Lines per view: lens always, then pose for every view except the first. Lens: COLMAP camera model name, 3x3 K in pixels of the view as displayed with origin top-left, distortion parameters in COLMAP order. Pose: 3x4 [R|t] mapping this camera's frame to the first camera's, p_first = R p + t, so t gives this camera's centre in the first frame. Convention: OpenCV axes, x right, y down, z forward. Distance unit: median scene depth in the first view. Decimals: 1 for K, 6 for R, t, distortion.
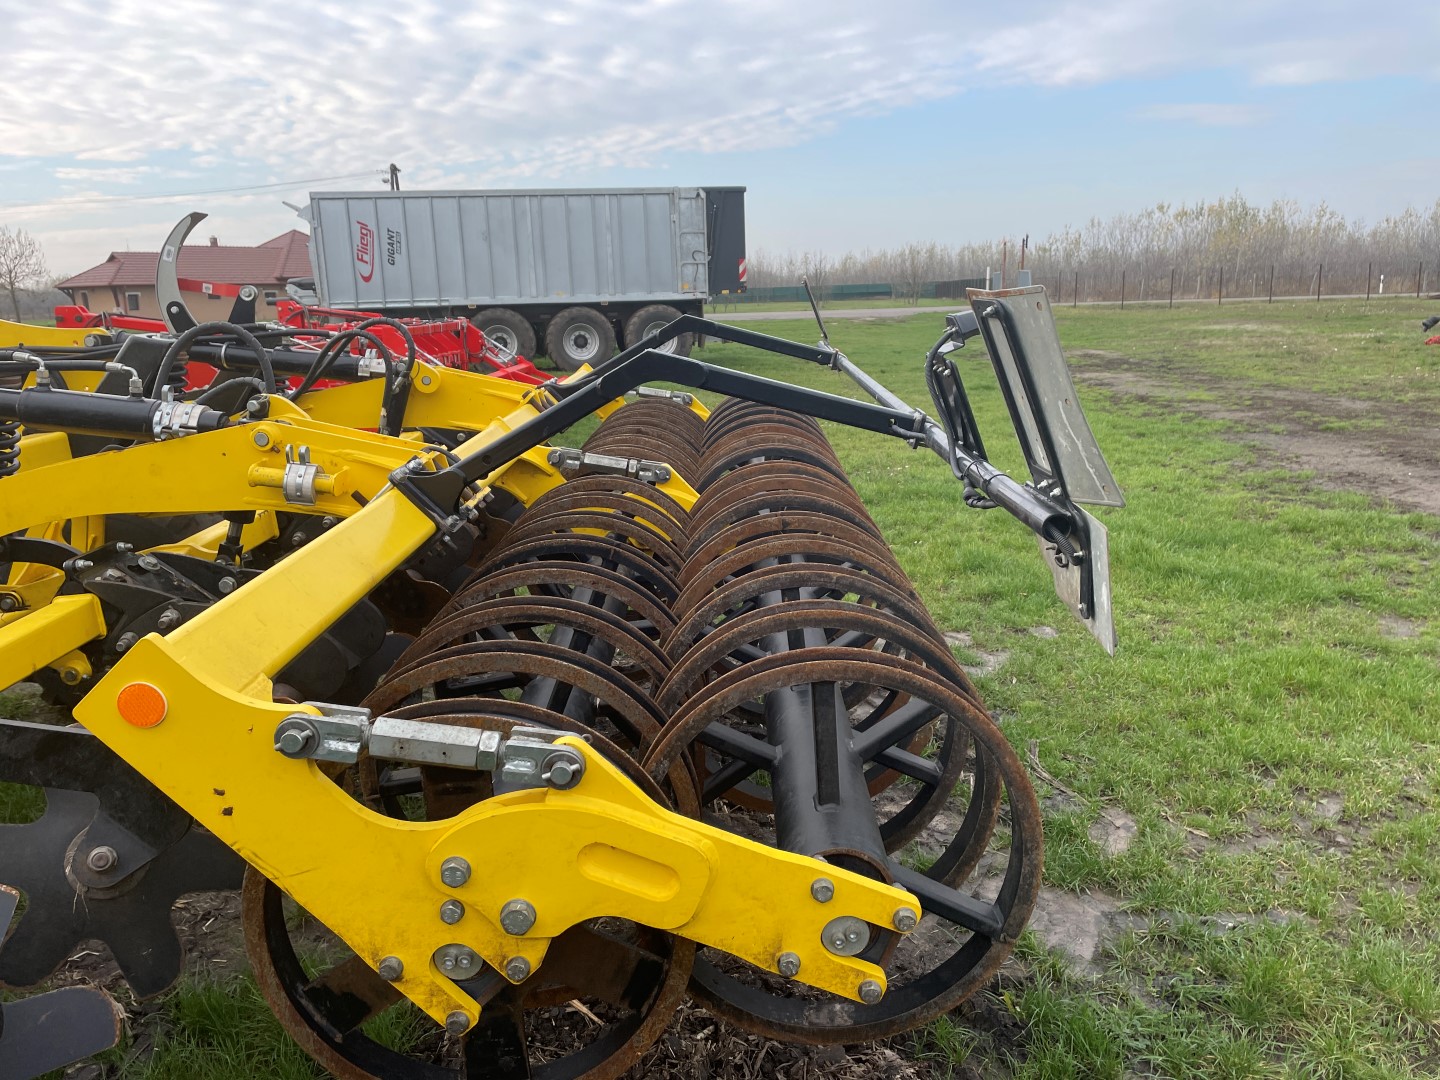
lens RADIAL K [[1078.8, 0, 731.1], [0, 1078.8, 534.0], [0, 0, 1]] dist [0.092178, -0.121856]
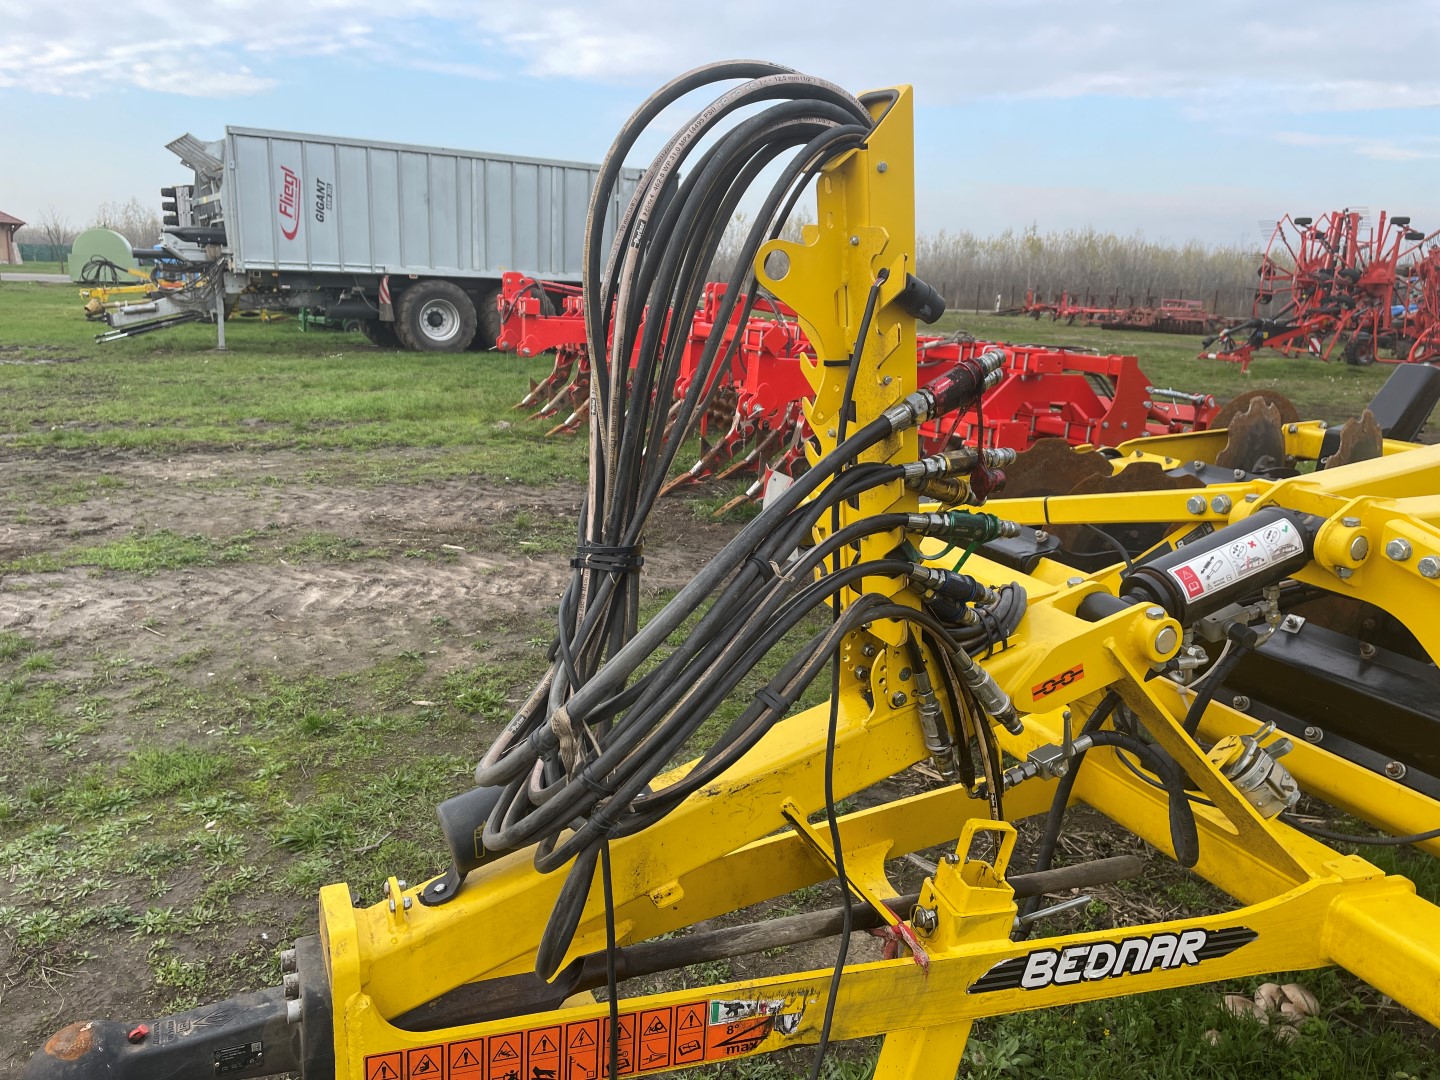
lens RADIAL K [[1081.6, 0, 738.6], [0, 1081.6, 528.6], [0, 0, 1]] dist [0.091631, -0.119791]
pose [[0.899762, -0.032893, 0.435139, -0.387909], [0.029596, 0.999459, 0.014354, -0.009068], [-0.435376, -0.000037, 0.900249, 0.083197]]
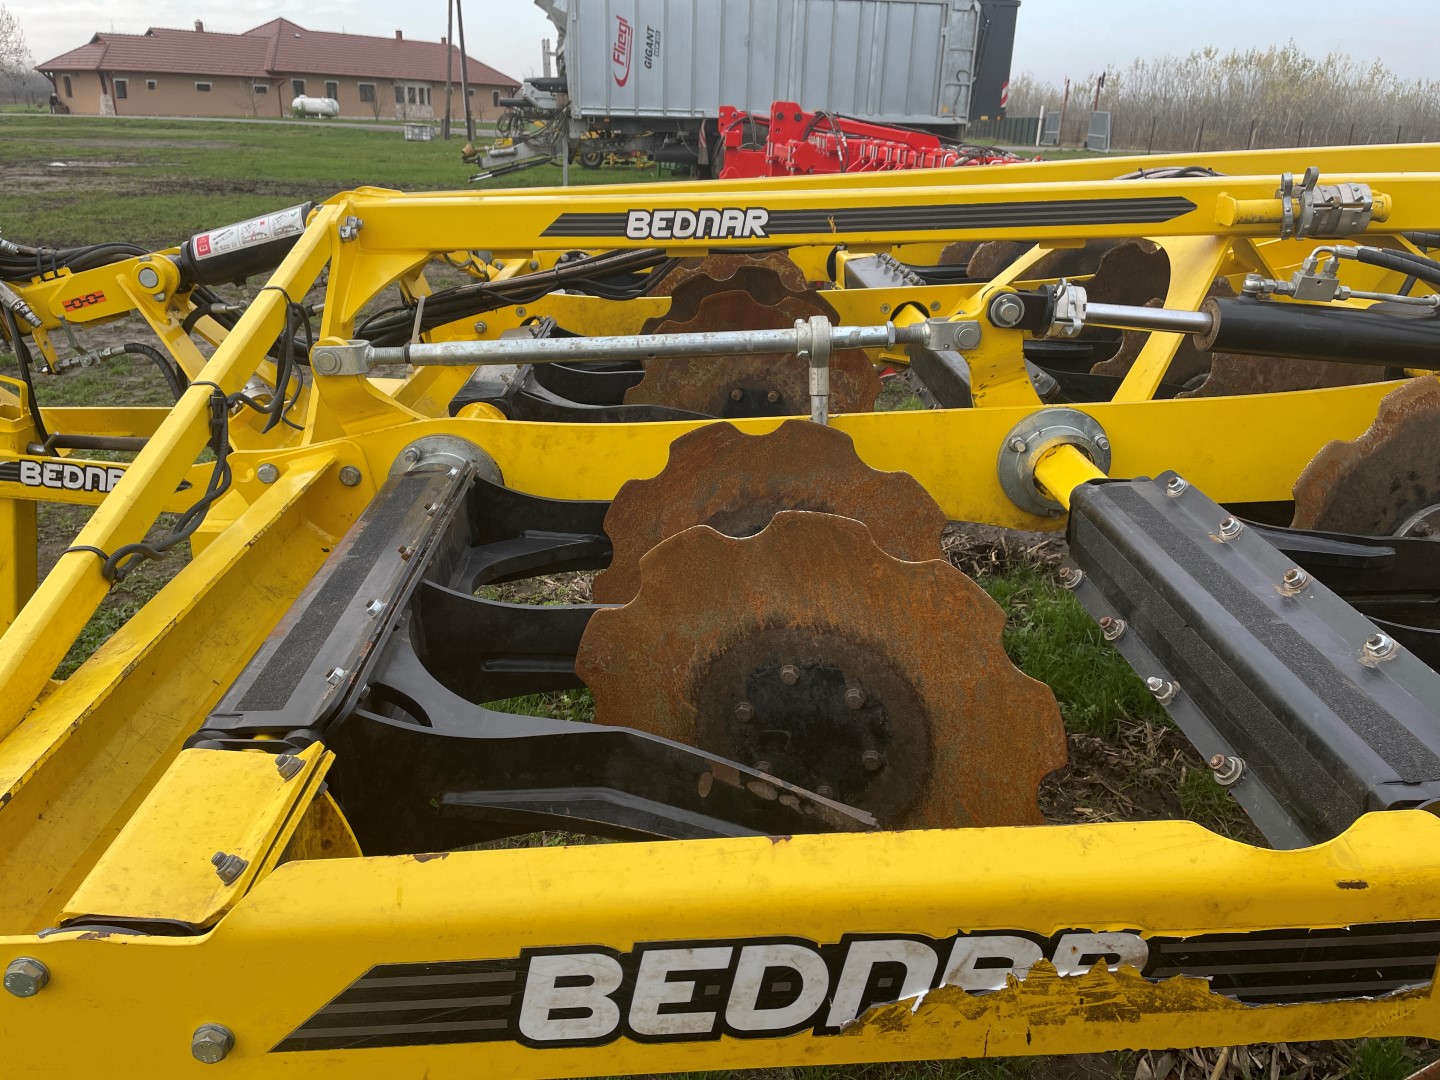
lens RADIAL K [[1082.8, 0, 721.7], [0, 1082.8, 532.5], [0, 0, 1]] dist [0.093711, -0.124005]
pose [[0.997809, 0.041832, 0.051252, -0.272979], [-0.048712, 0.988766, 0.141311, 0.007838], [-0.044765, -0.143498, 0.988638, 0.021332]]
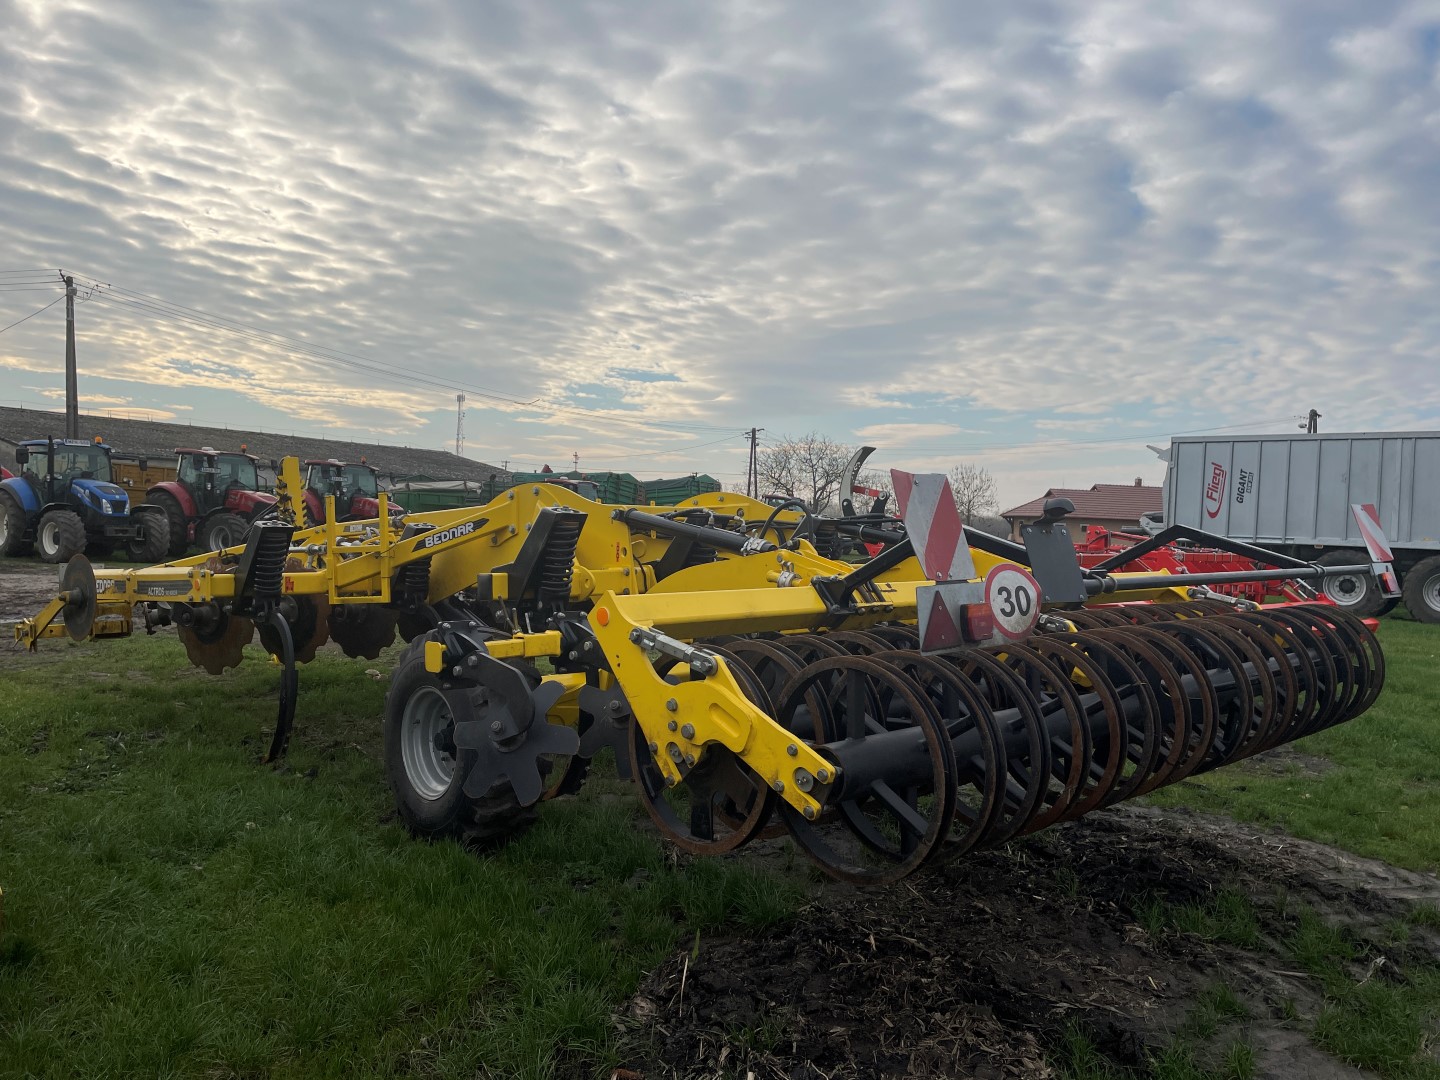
lens RADIAL K [[1081.6, 0, 738.6], [0, 1081.6, 528.6], [0, 0, 1]] dist [0.091631, -0.119791]
pose [[0.702204, 0.058064, -0.709604, 0.093179], [-0.211771, 0.968593, -0.130307, 0.013491], [0.679751, 0.241776, 0.692447, -0.038637]]
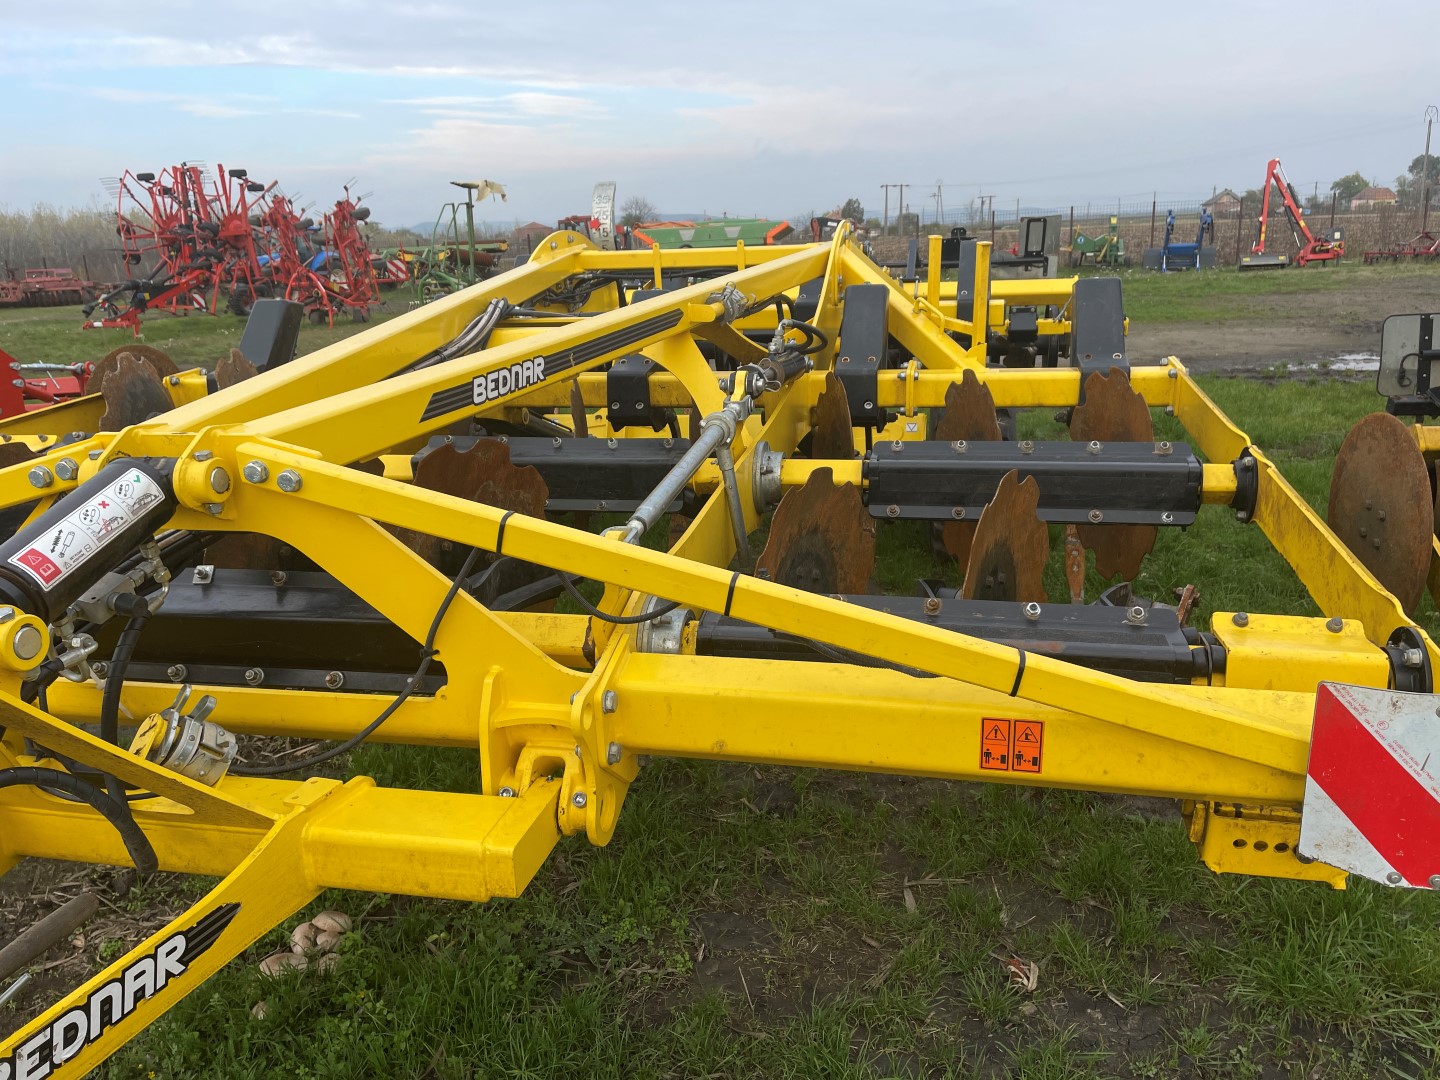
lens RADIAL K [[1080.2, 0, 720.0], [0, 1080.2, 540.0], [0, 0, 1]] dist [0.090943, -0.120828]
pose [[0.211964, -0.245495, 0.945941, -0.378020], [0.253789, 0.948554, 0.189305, -0.006718], [-0.943749, 0.199944, 0.263363, 0.083359]]
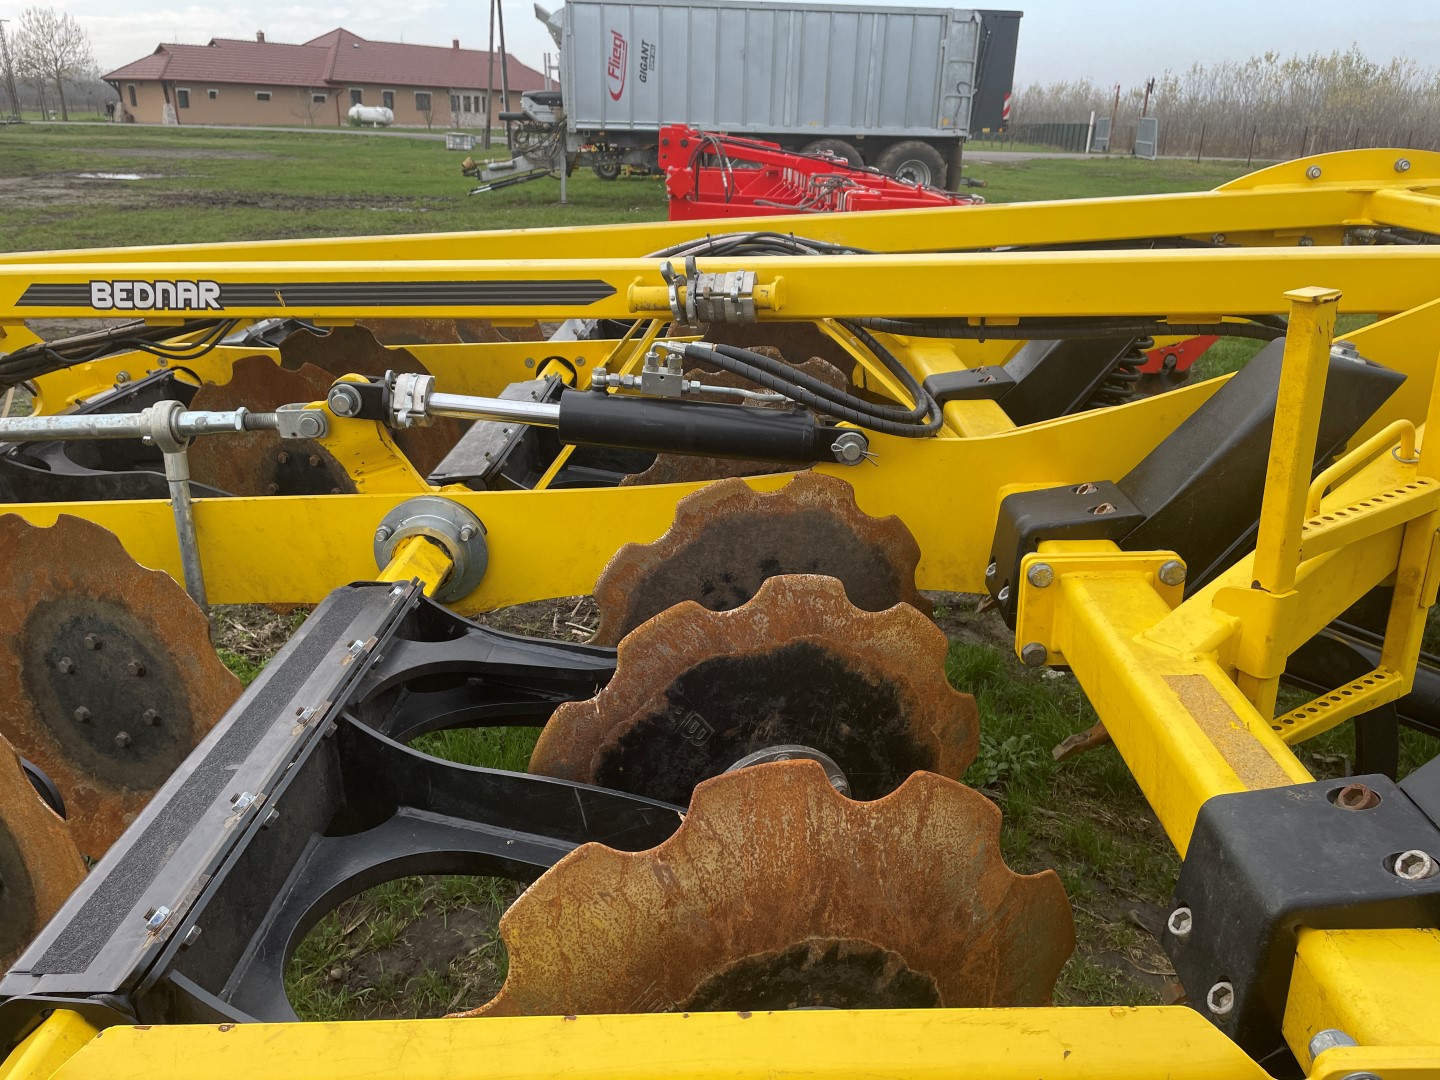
lens RADIAL K [[1082.8, 0, 721.7], [0, 1082.8, 532.5], [0, 0, 1]] dist [0.093711, -0.124005]
pose [[0.998300, 0.058272, -0.000744, -0.215741], [-0.057595, 0.988488, 0.139905, -0.002049], [0.008888, -0.139624, 0.990165, 0.022741]]
